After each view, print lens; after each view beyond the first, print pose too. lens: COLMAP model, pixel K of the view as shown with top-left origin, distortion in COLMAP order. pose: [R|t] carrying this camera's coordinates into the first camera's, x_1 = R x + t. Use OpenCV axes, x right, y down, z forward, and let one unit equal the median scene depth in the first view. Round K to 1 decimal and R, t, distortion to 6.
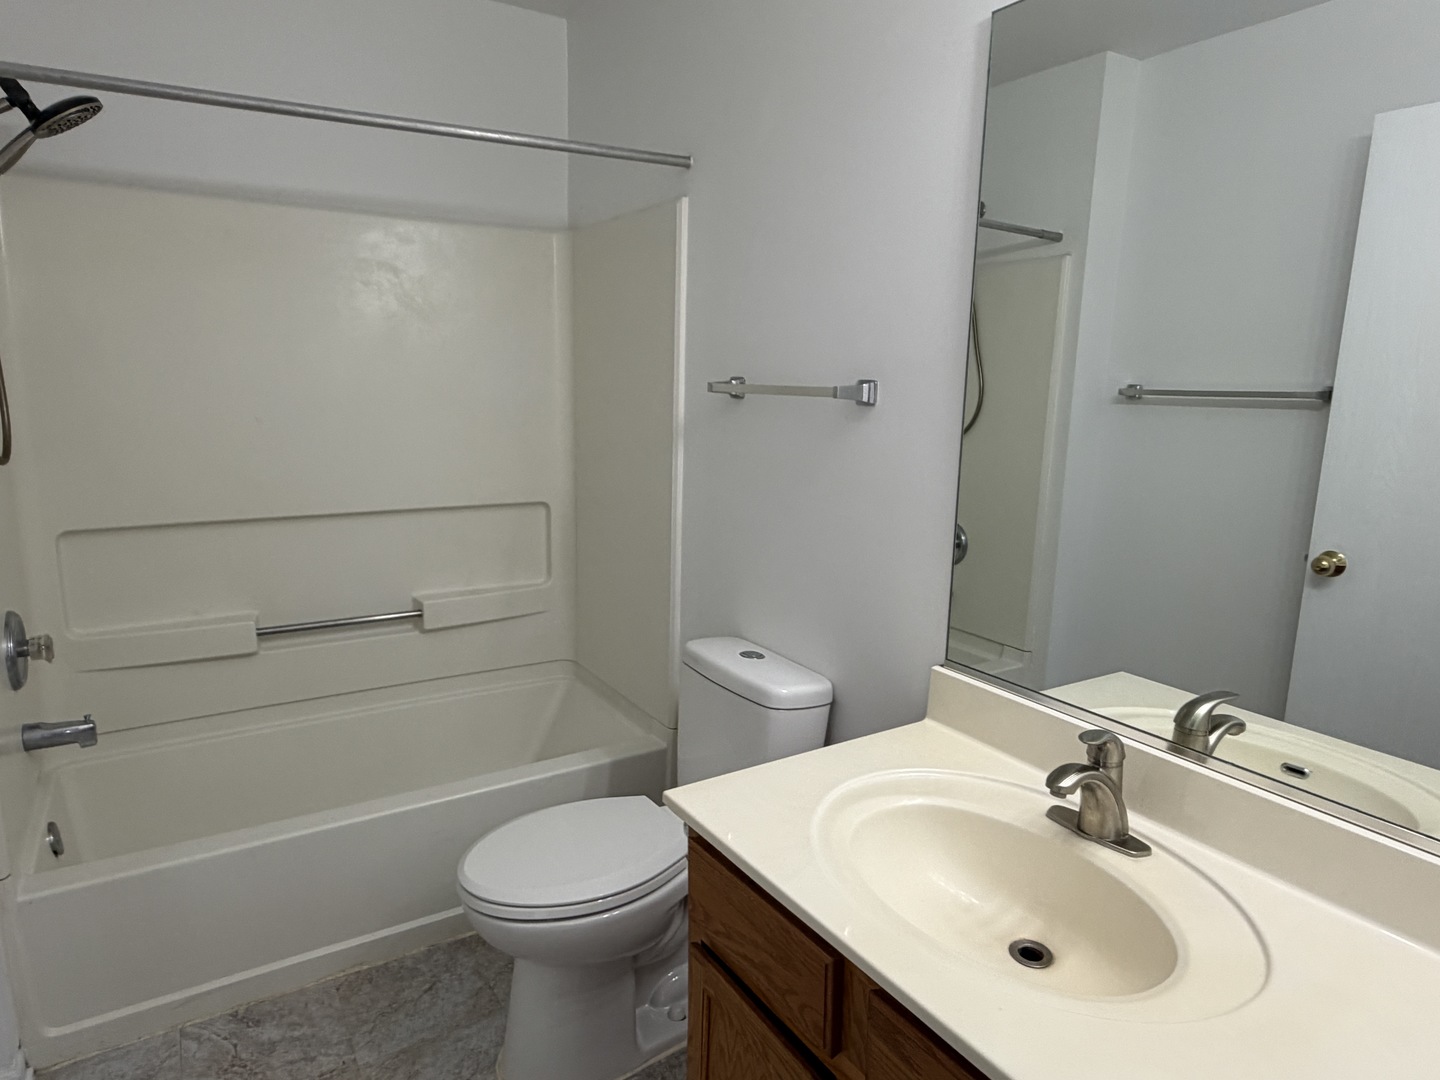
lens RADIAL K [[881.7, 0, 710.1], [0, 881.7, 542.8], [0, 0, 1]] dist [-0.000735, -0.002006]
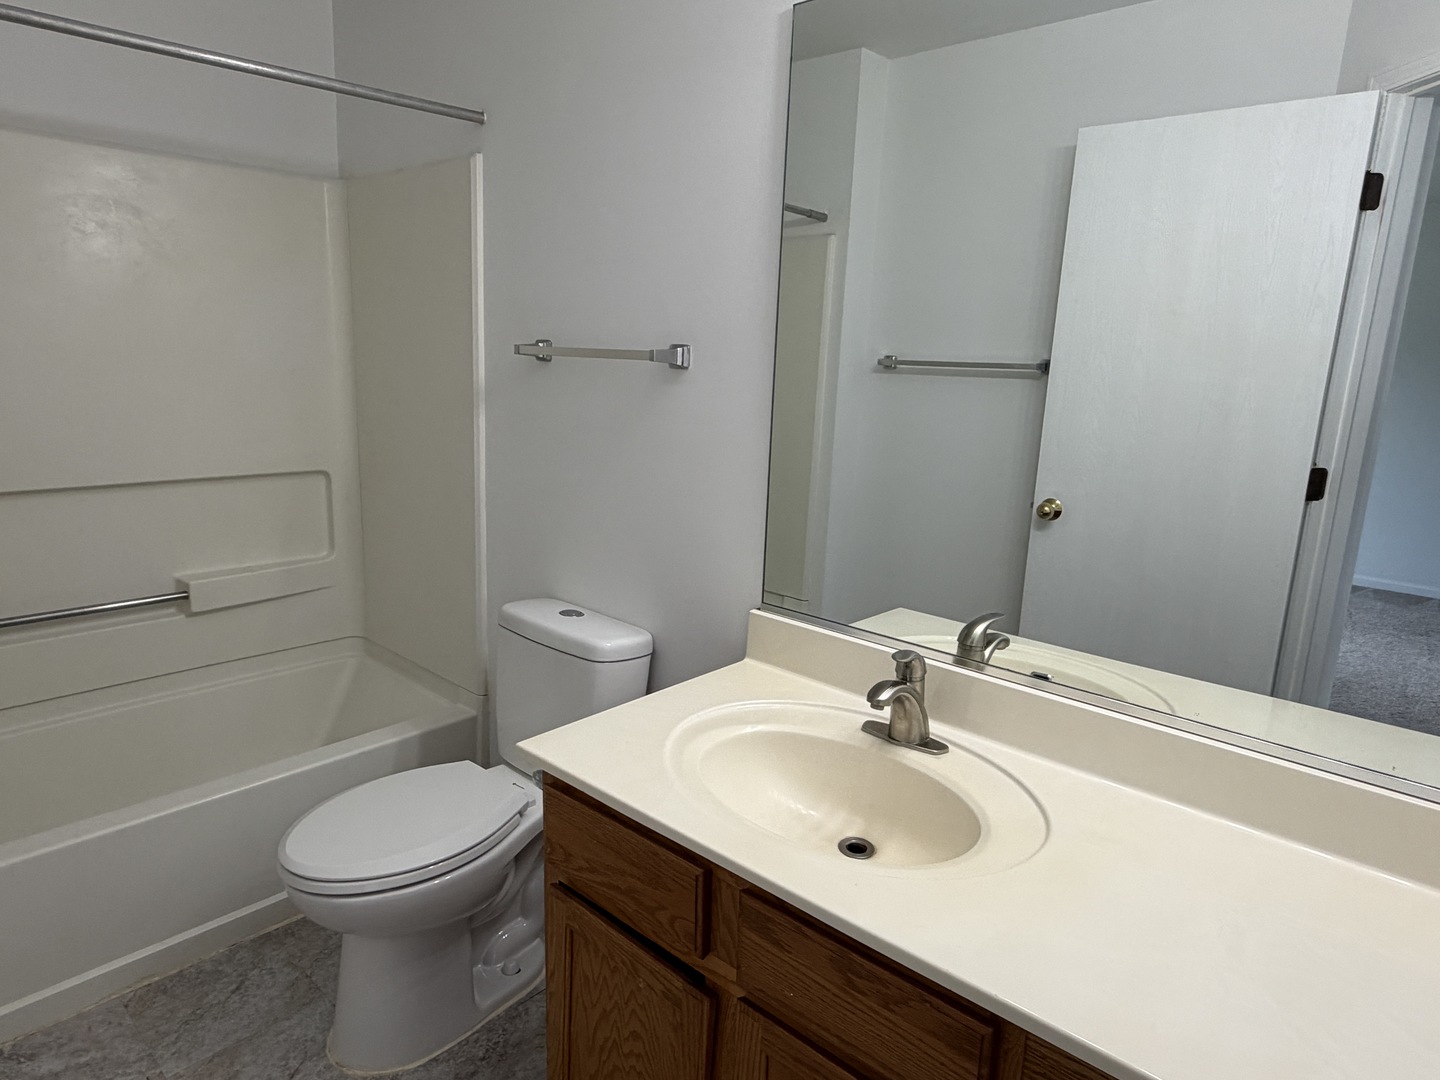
lens RADIAL K [[881.7, 0, 710.1], [0, 881.7, 542.8], [0, 0, 1]] dist [-0.000735, -0.002006]
pose [[0.962788, -0.039550, 0.267347, -0.070312], [0.030532, 0.998819, 0.037804, 0.012164], [-0.268527, -0.028235, 0.962858, -0.028261]]
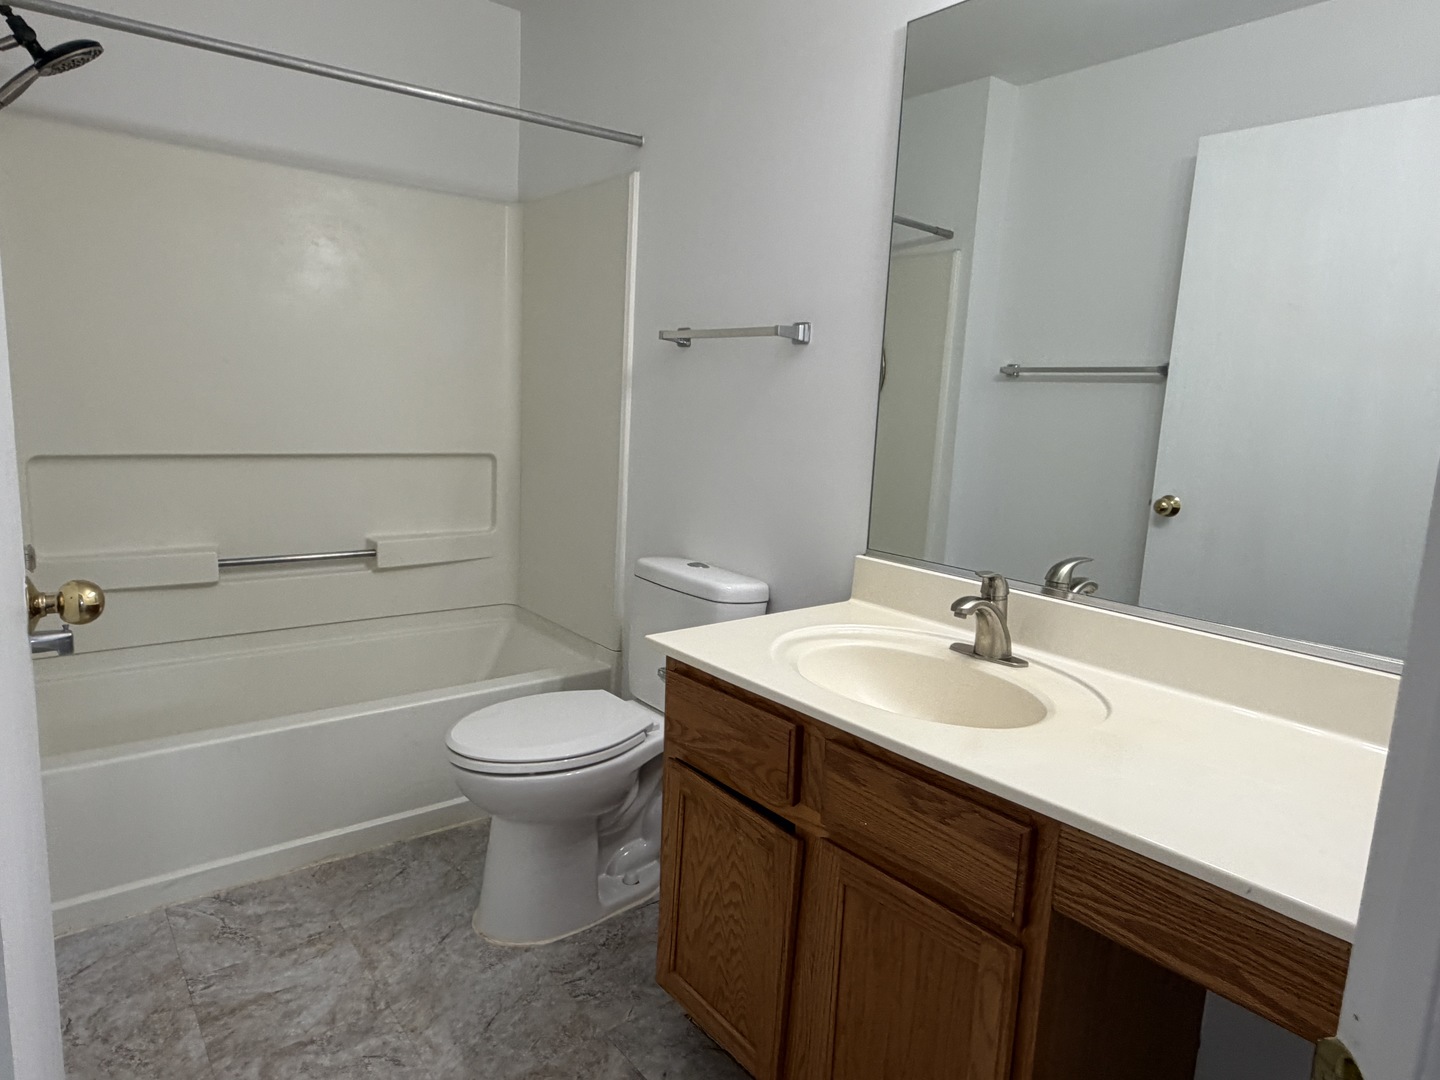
lens RADIAL K [[881.7, 0, 710.1], [0, 881.7, 542.8], [0, 0, 1]] dist [-0.000735, -0.002006]
pose [[0.992816, 0.008793, 0.119326, -0.076961], [-0.006528, 0.999791, -0.019358, 0.124216], [-0.119471, 0.018440, 0.992666, -0.150344]]
